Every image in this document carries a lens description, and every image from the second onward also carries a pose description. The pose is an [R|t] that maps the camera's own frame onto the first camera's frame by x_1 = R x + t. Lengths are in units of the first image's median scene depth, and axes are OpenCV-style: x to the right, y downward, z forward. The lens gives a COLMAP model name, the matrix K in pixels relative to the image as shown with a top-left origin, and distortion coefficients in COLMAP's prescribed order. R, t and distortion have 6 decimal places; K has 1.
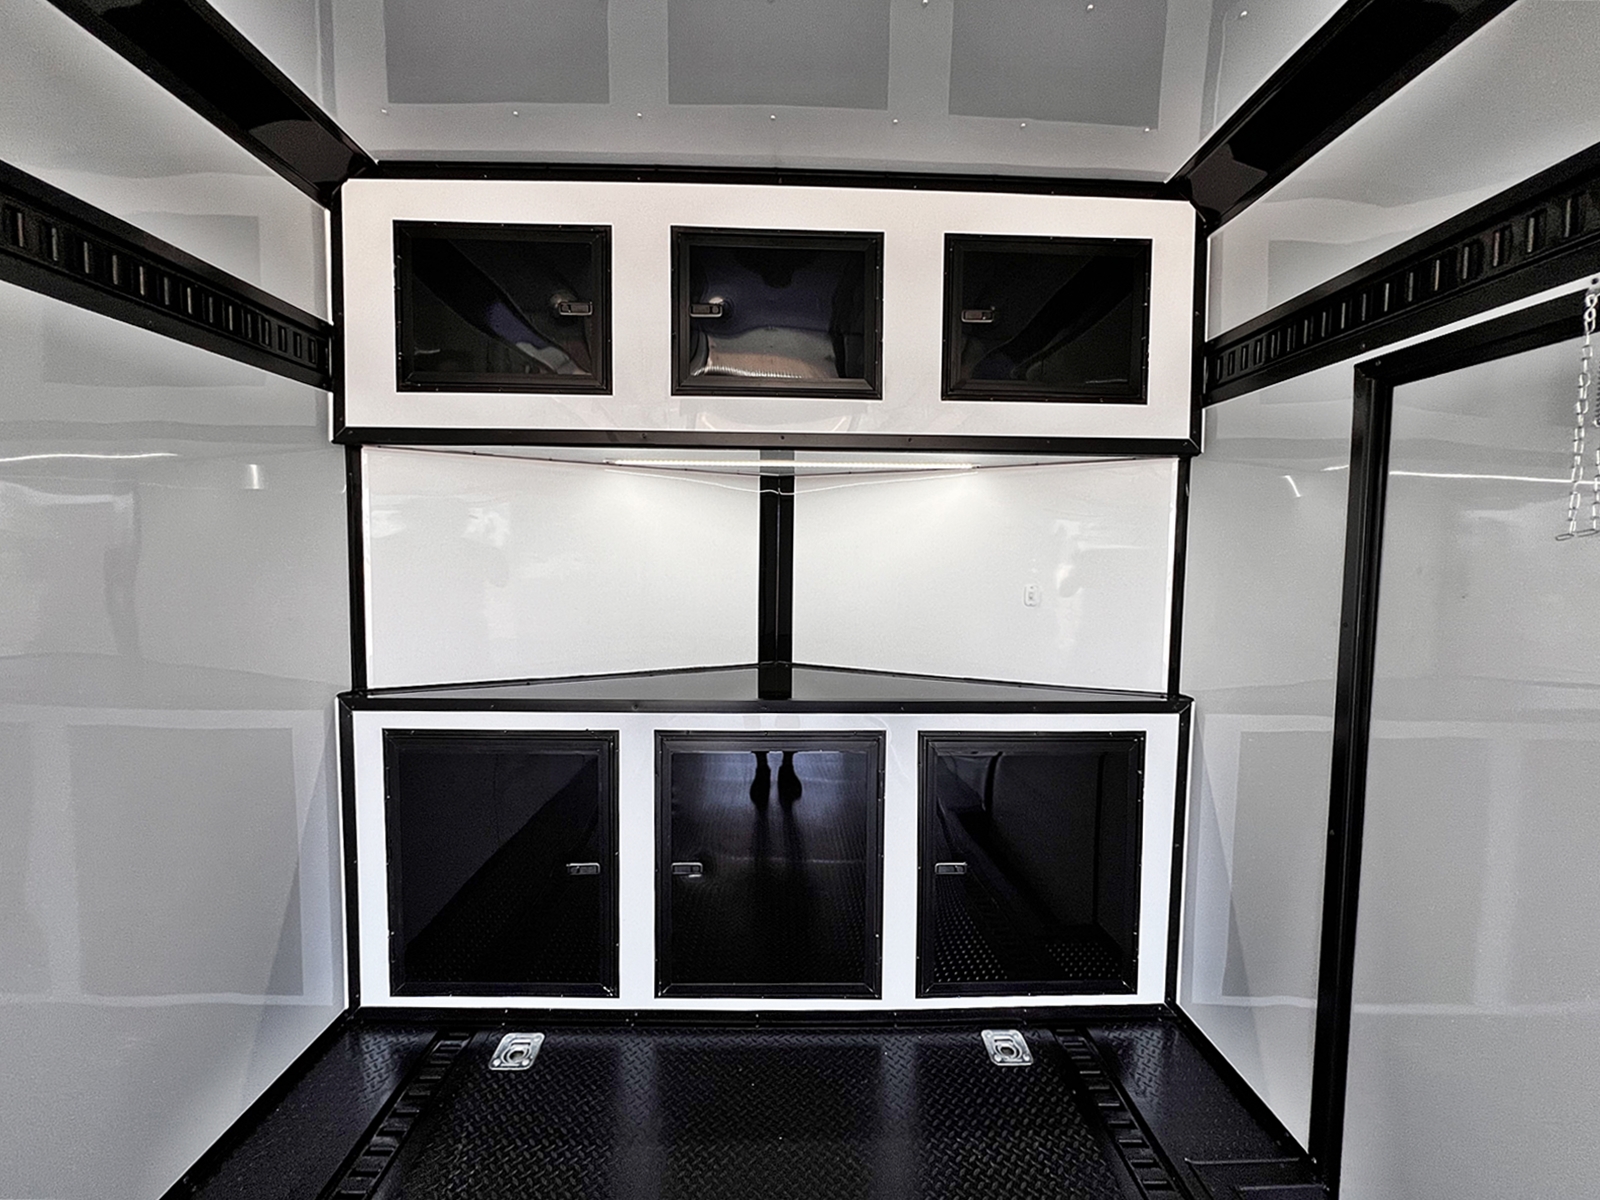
lens RADIAL K [[645.5, 0, 806.1], [0, 645.5, 596.1], [0, 0, 1]] dist [-0.005802, 0.001045]
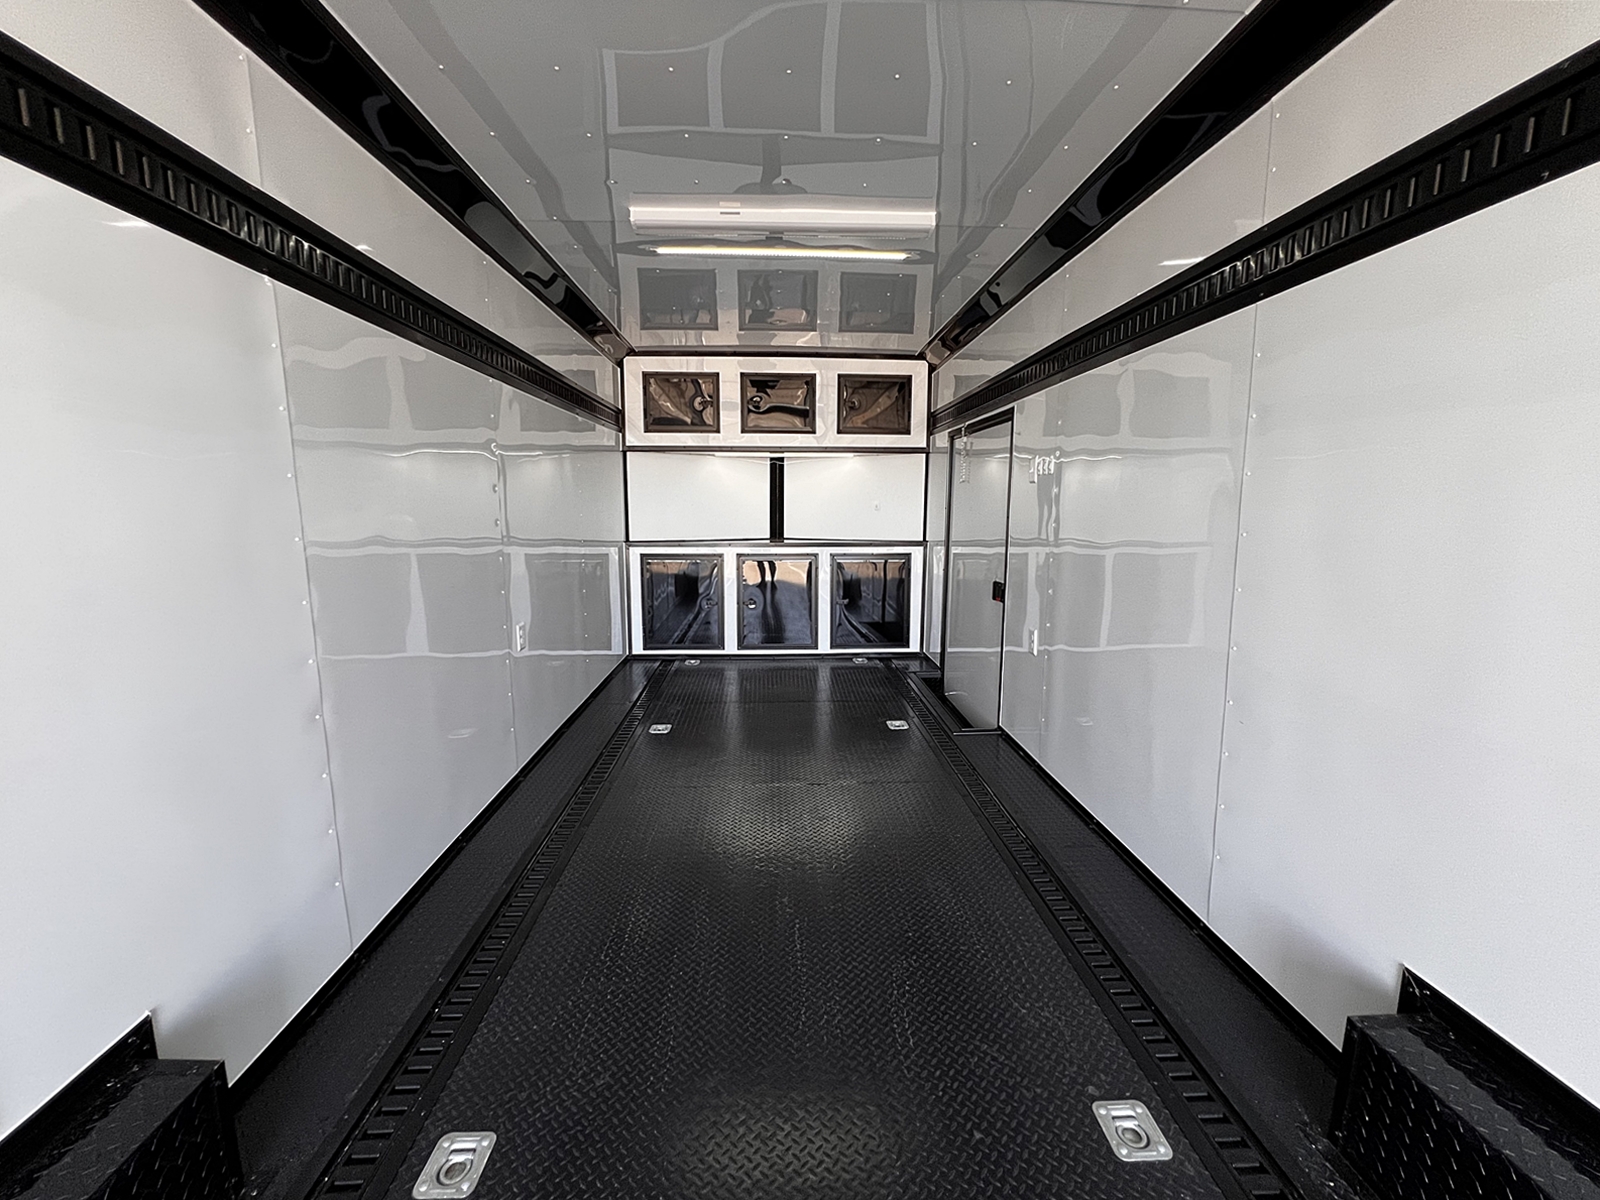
lens RADIAL K [[645.5, 0, 800.6], [0, 645.5, 593.4], [0, 0, 1]] dist [-0.005802, 0.001045]
pose [[0.999619, -0.011657, 0.025034, -0.027152], [0.009214, 0.995380, 0.095567, 0.115074], [-0.026032, -0.095300, 0.995108, -1.830374]]
